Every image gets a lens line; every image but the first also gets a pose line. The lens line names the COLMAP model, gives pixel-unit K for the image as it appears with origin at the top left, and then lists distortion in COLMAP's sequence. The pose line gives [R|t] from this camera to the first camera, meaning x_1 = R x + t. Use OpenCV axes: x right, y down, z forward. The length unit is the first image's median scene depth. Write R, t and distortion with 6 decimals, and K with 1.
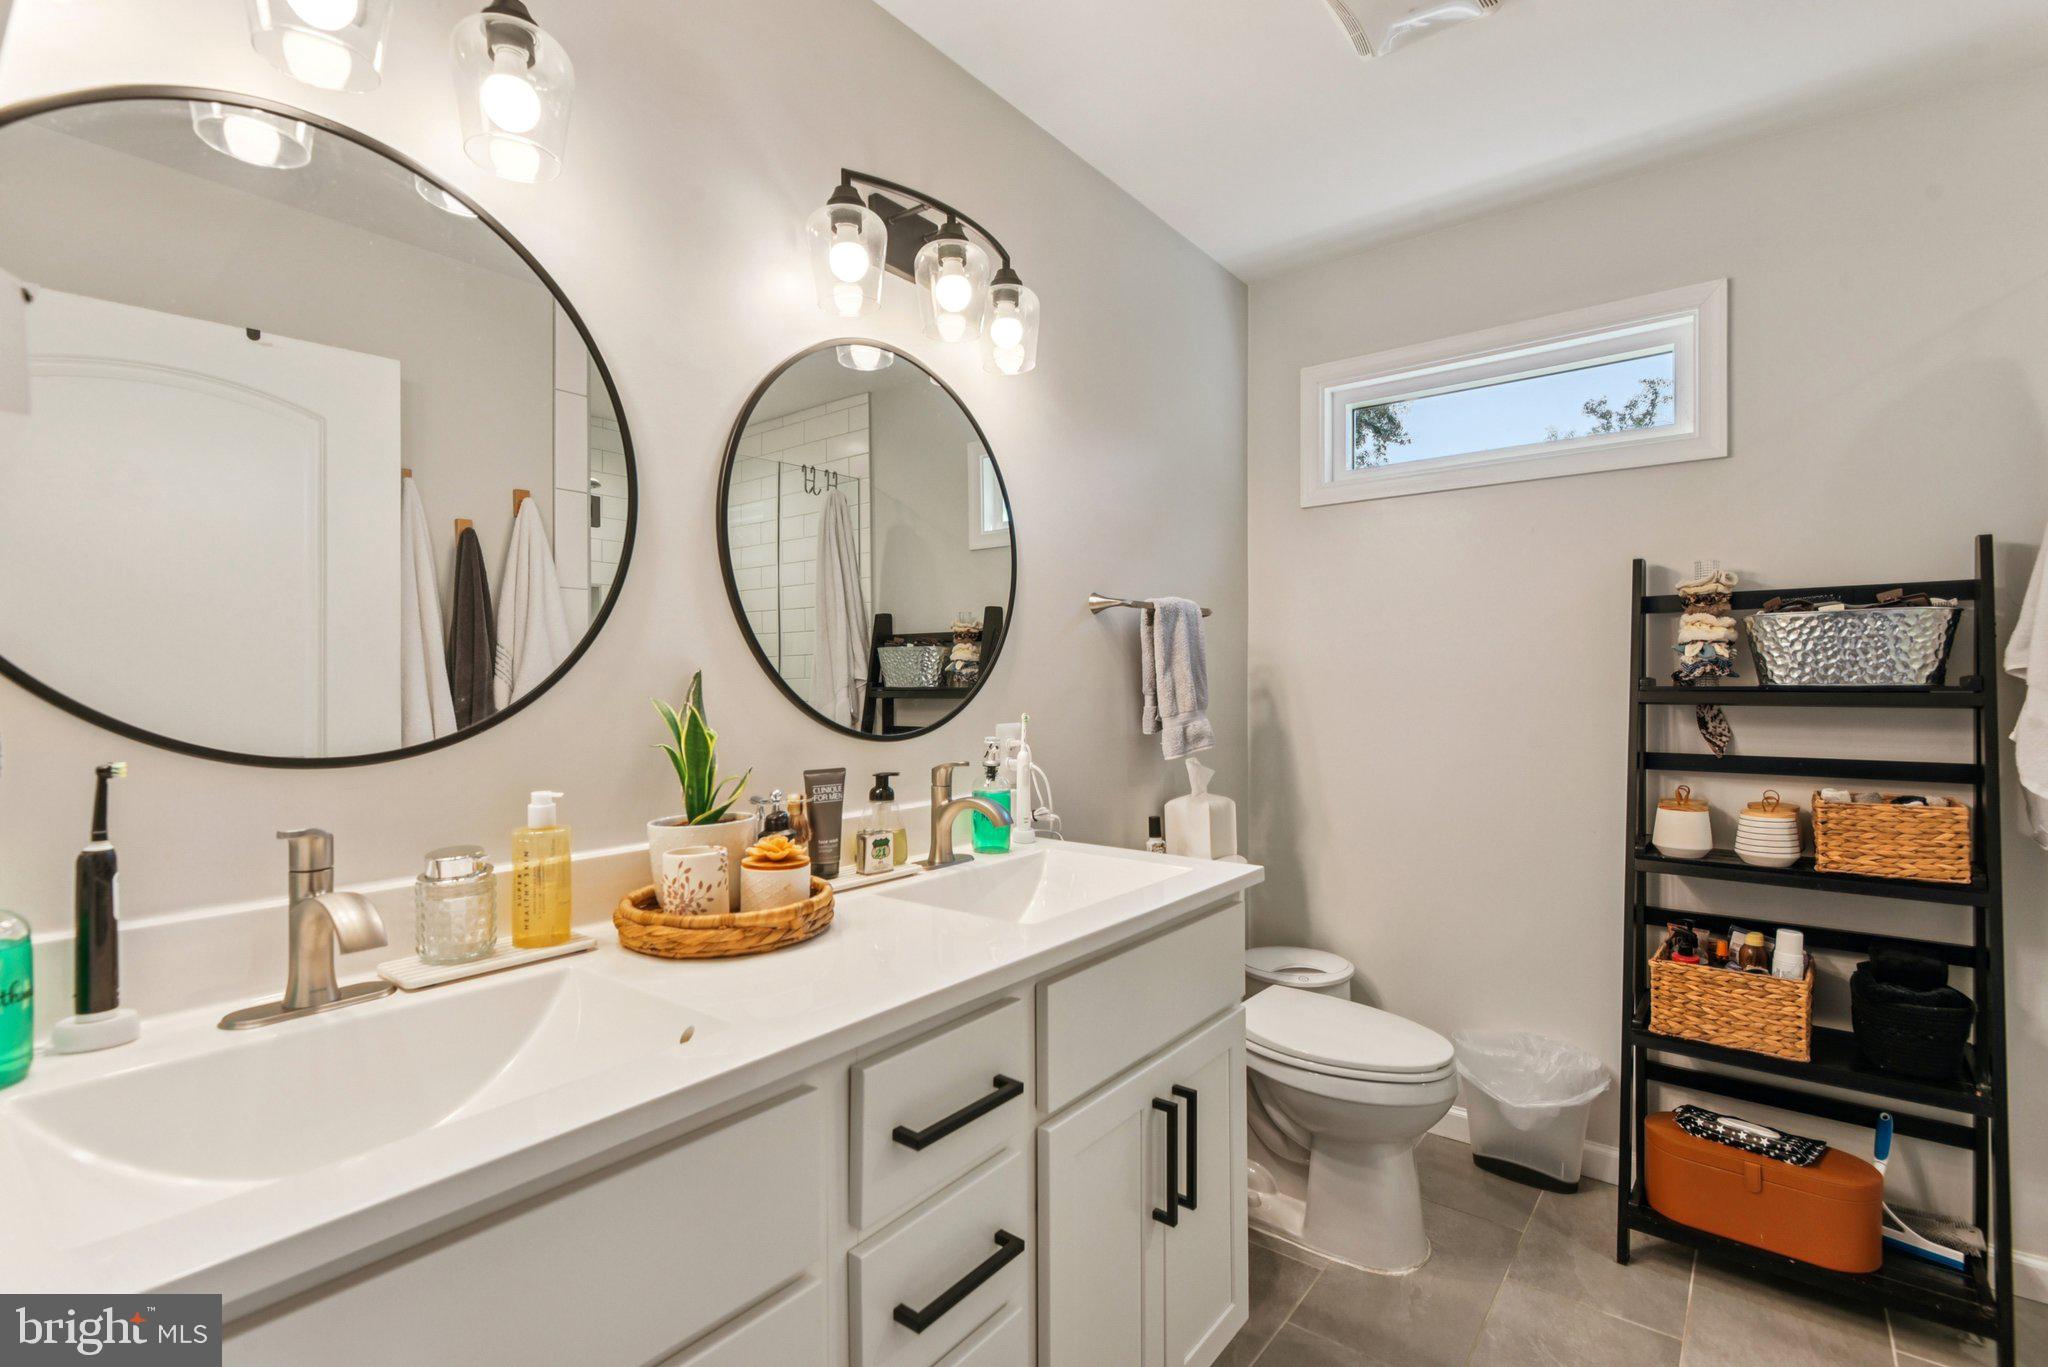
lens RADIAL K [[950.8, 0, 1024.6], [0, 950.8, 713.6], [0, 0, 1]] dist [0.001063, -0.000811]
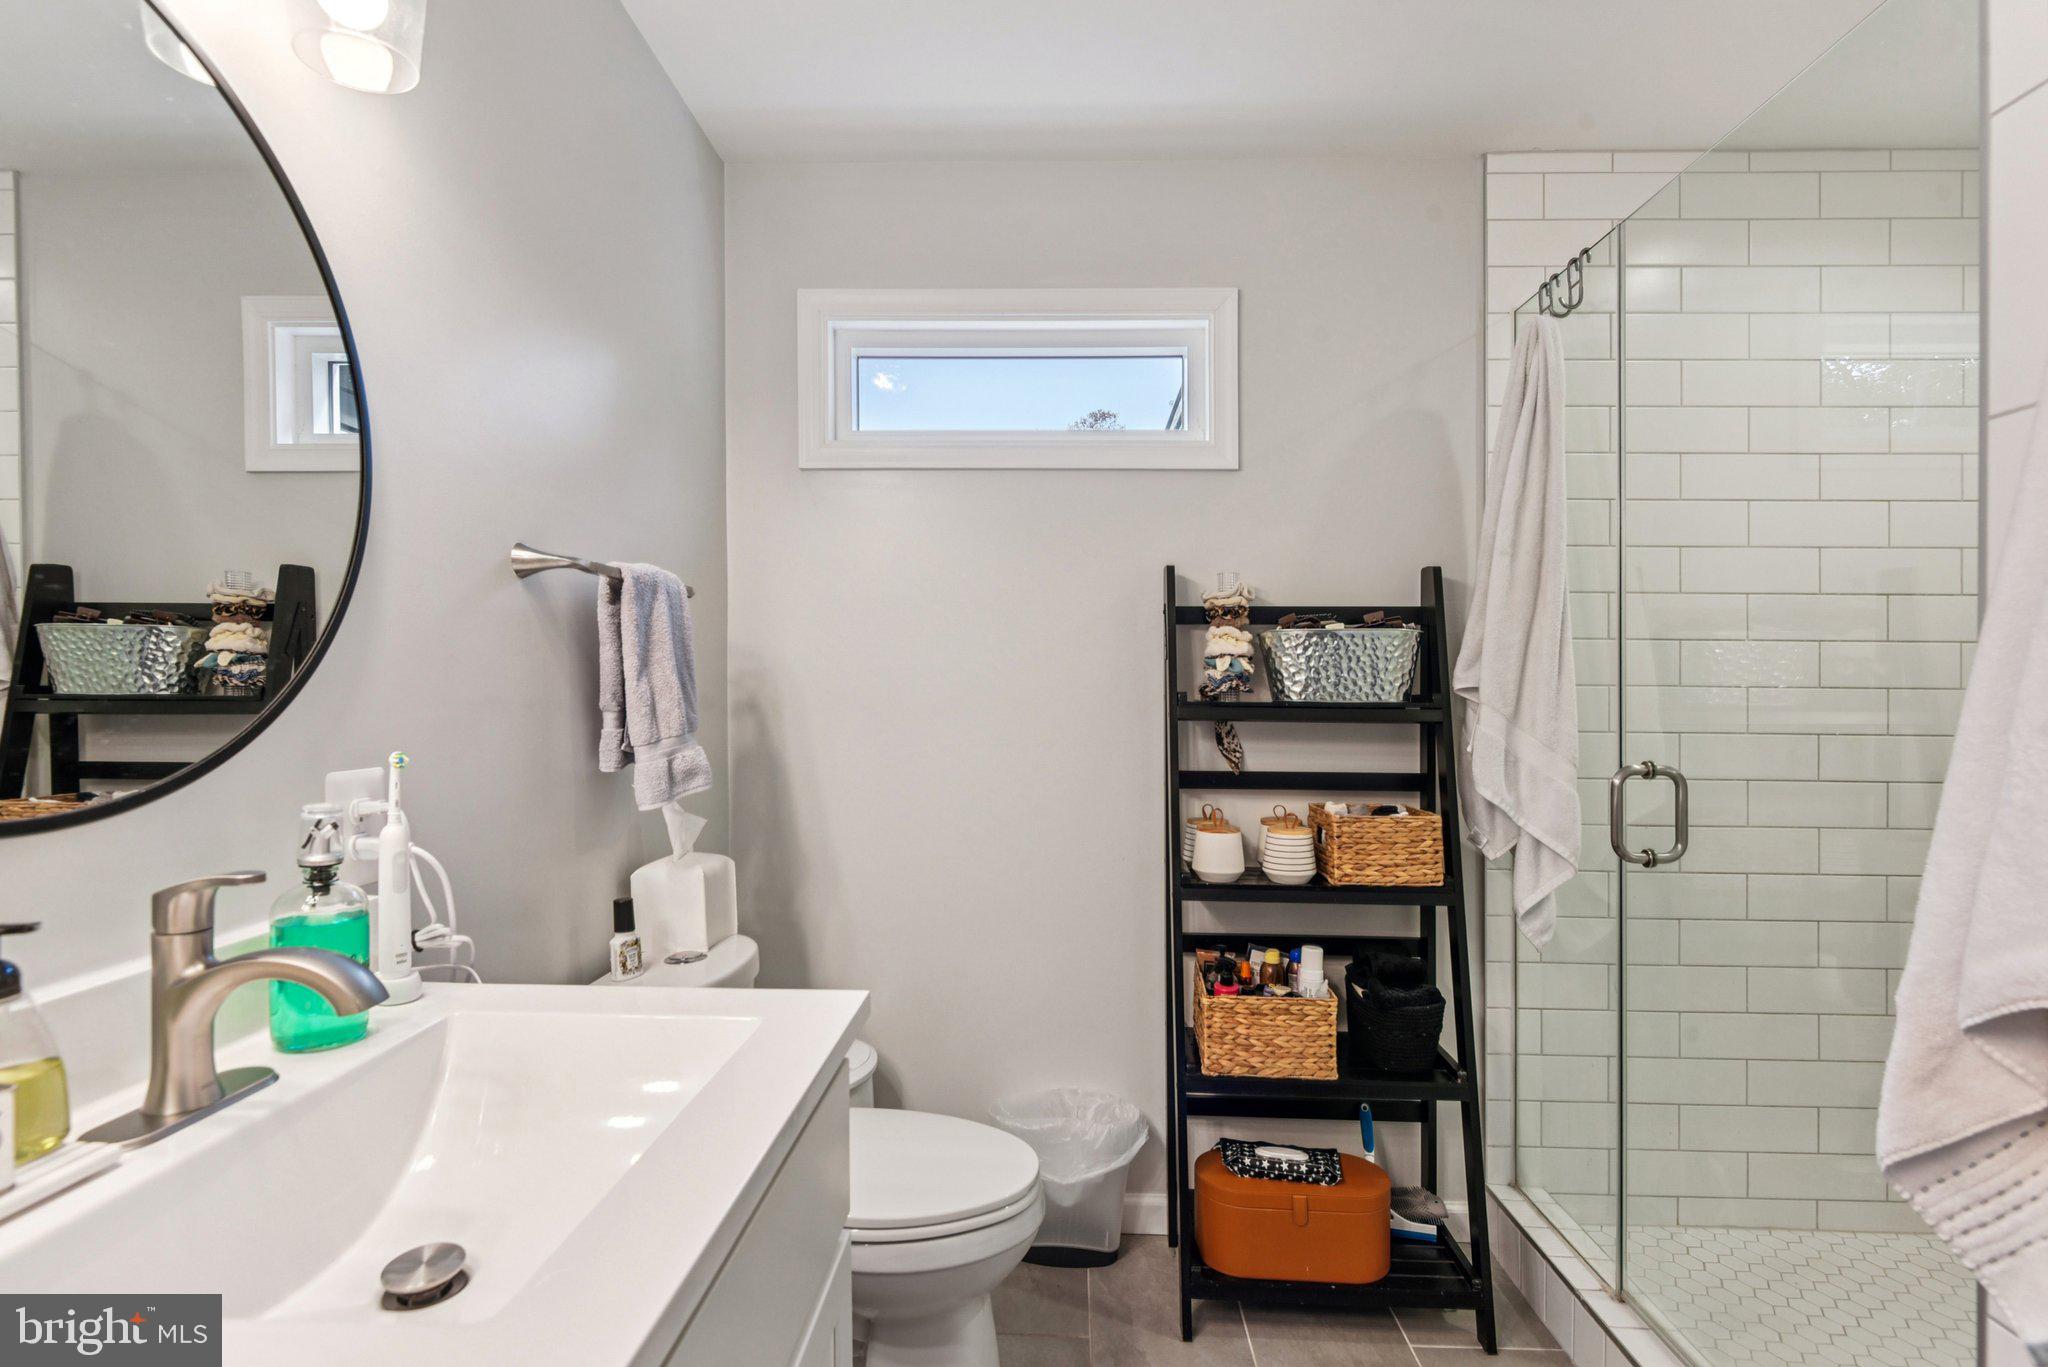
lens RADIAL K [[950.8, 0, 1024.6], [0, 950.8, 713.6], [0, 0, 1]] dist [0.001063, -0.000811]
pose [[0.806216, -0.004333, 0.591606, -0.027841], [0.008872, 0.999949, -0.004766, -0.014034], [-0.591555, 0.009091, 0.806213, 0.345600]]
